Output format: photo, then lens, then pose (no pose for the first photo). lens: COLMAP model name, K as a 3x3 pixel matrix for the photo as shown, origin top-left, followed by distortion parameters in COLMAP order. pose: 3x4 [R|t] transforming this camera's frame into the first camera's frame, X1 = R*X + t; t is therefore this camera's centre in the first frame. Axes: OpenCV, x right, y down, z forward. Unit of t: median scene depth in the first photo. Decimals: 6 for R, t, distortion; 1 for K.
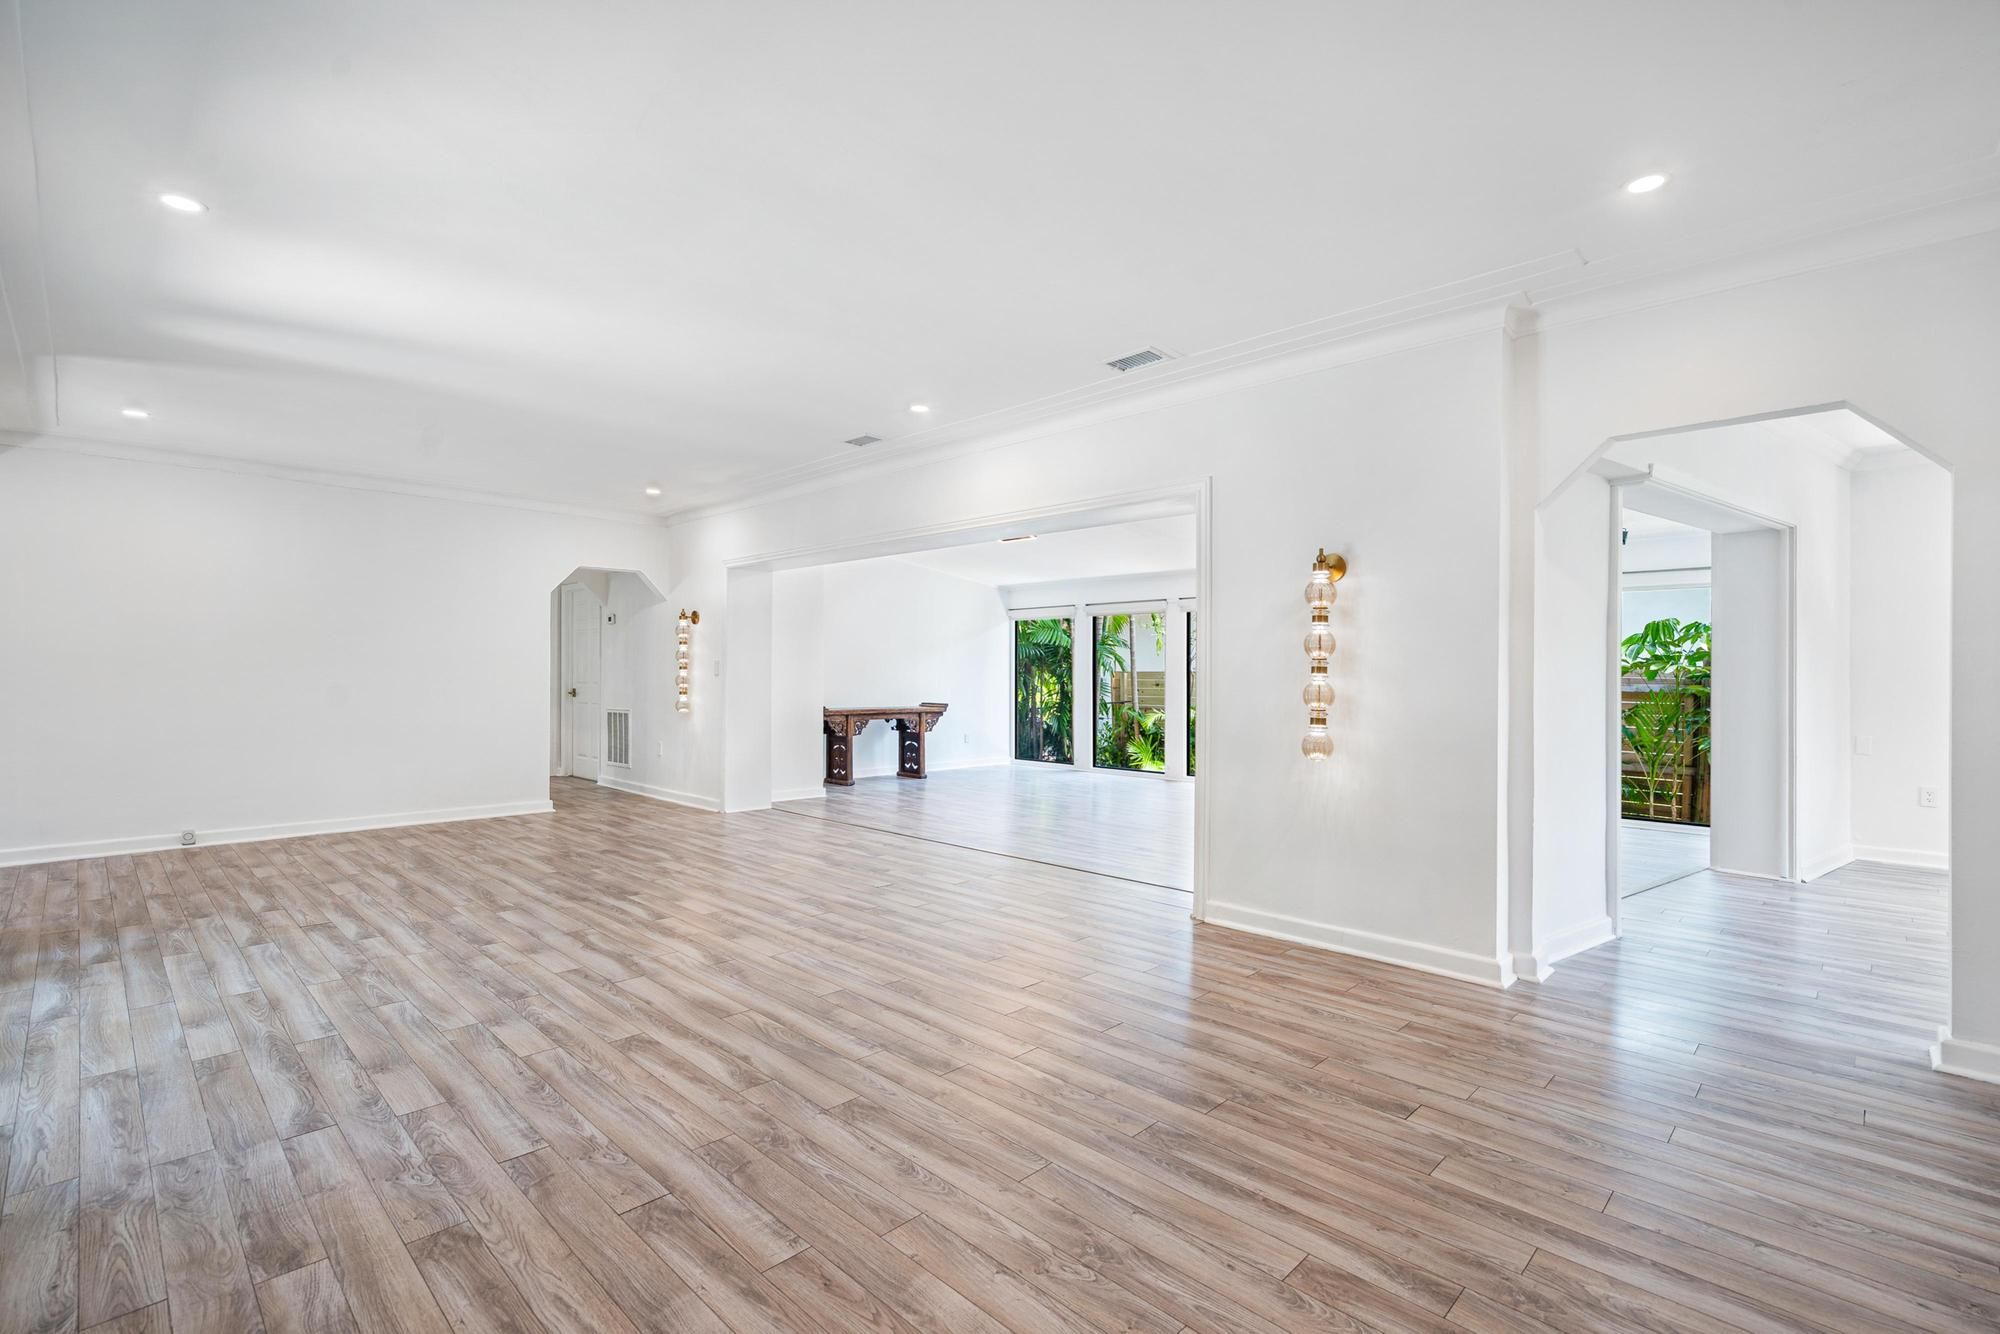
lens RADIAL K [[915.4, 0, 991.9], [0, 915.4, 679.9], [0, 0, 1]] dist [0.000112, -0.000169]
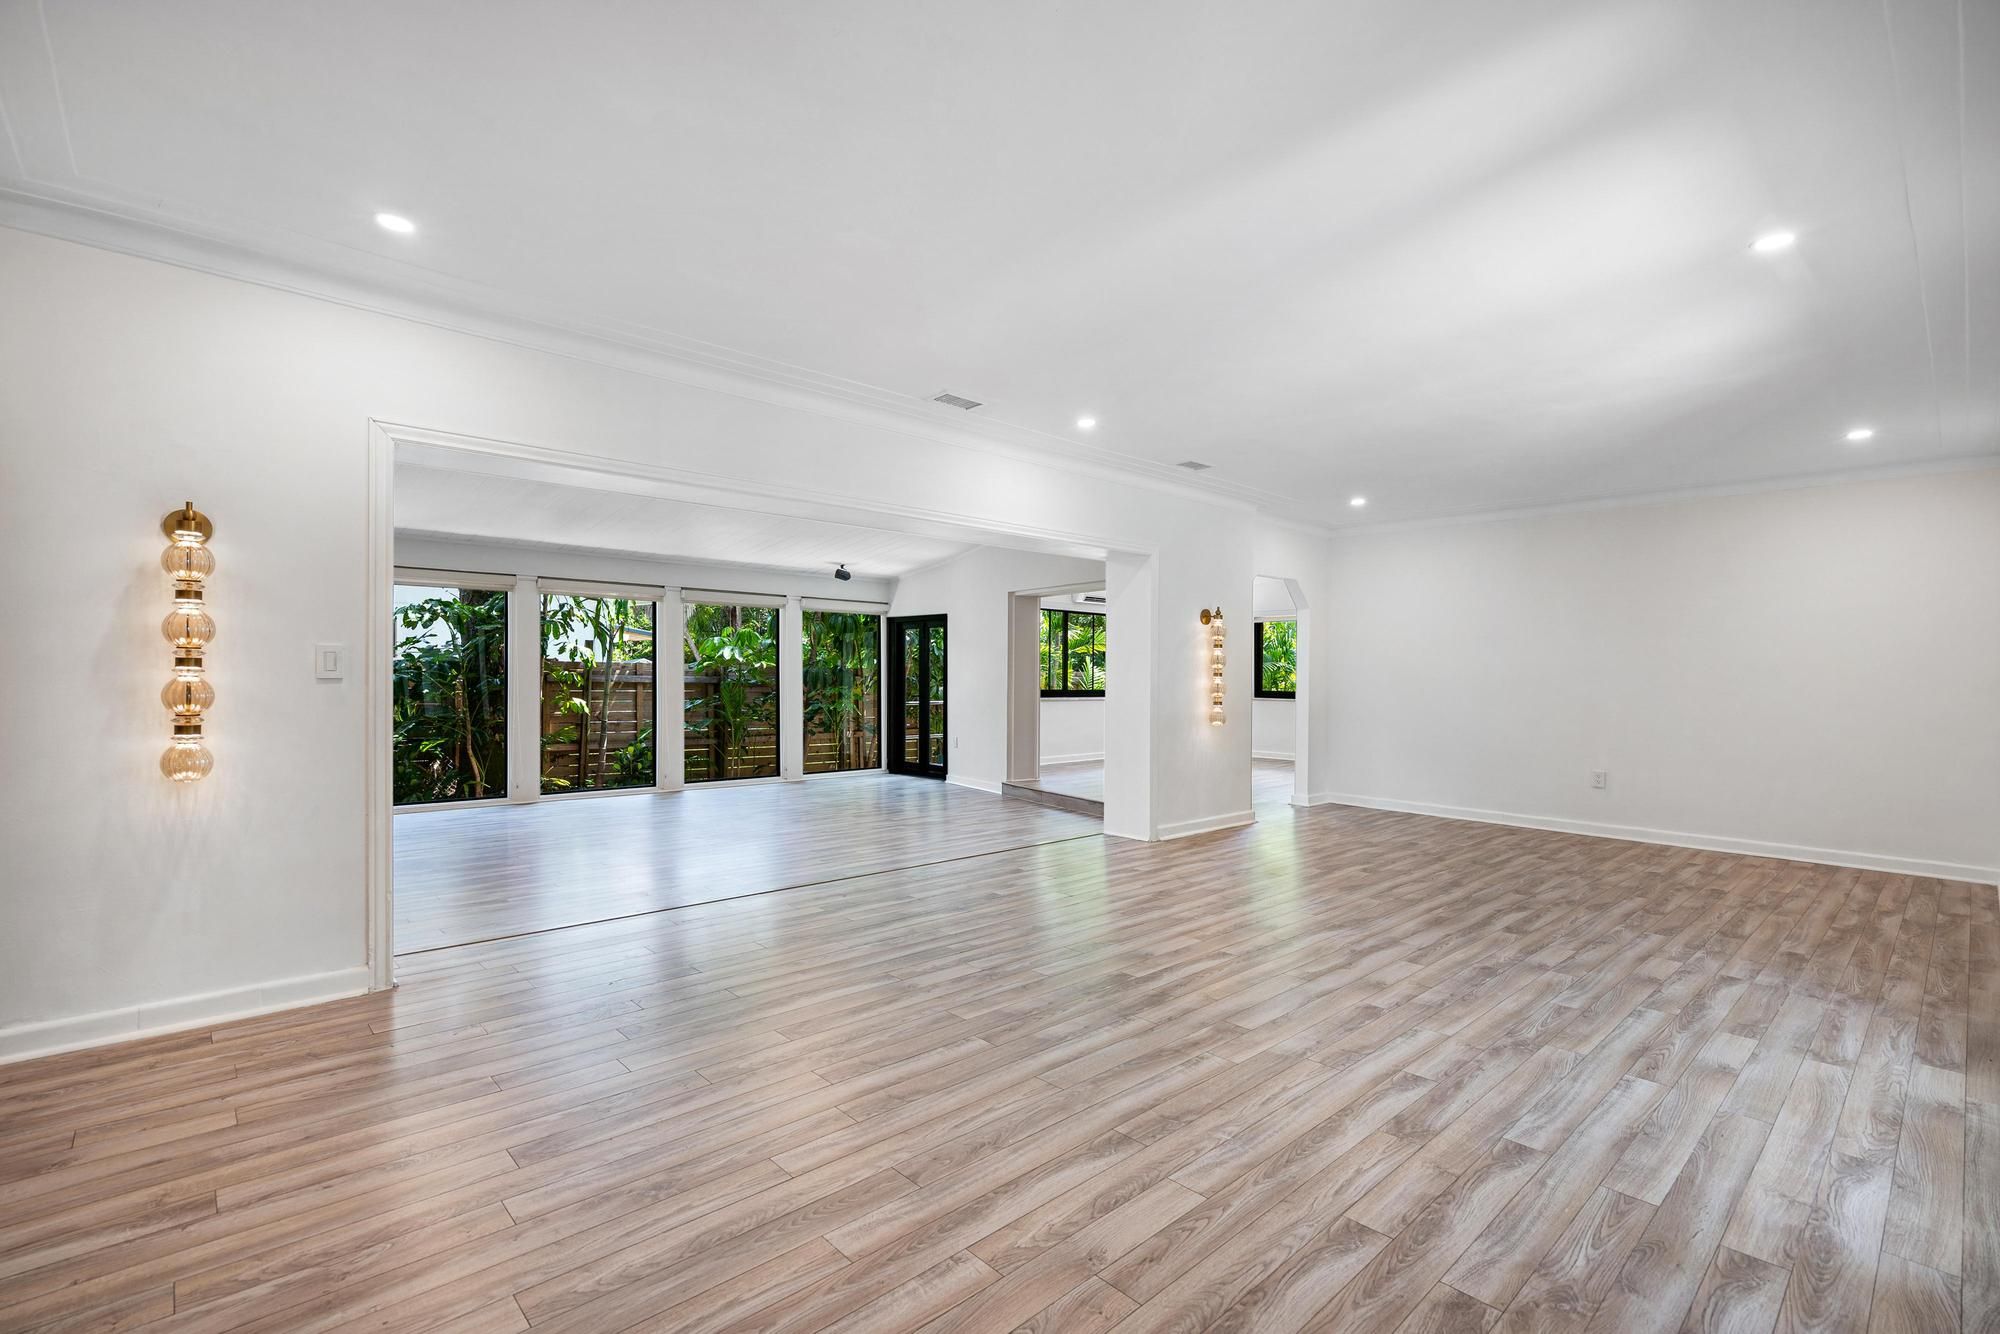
lens RADIAL K [[899.1, 0, 1010.5], [0, 899.1, 674.4], [0, 0, 1]] dist [-0.002521, 0.000798]
pose [[0.034626, -0.006528, 0.999379, -1.850260], [-0.002797, 0.999974, 0.006629, -0.033145], [-0.999396, -0.003024, 0.034607, 1.737950]]
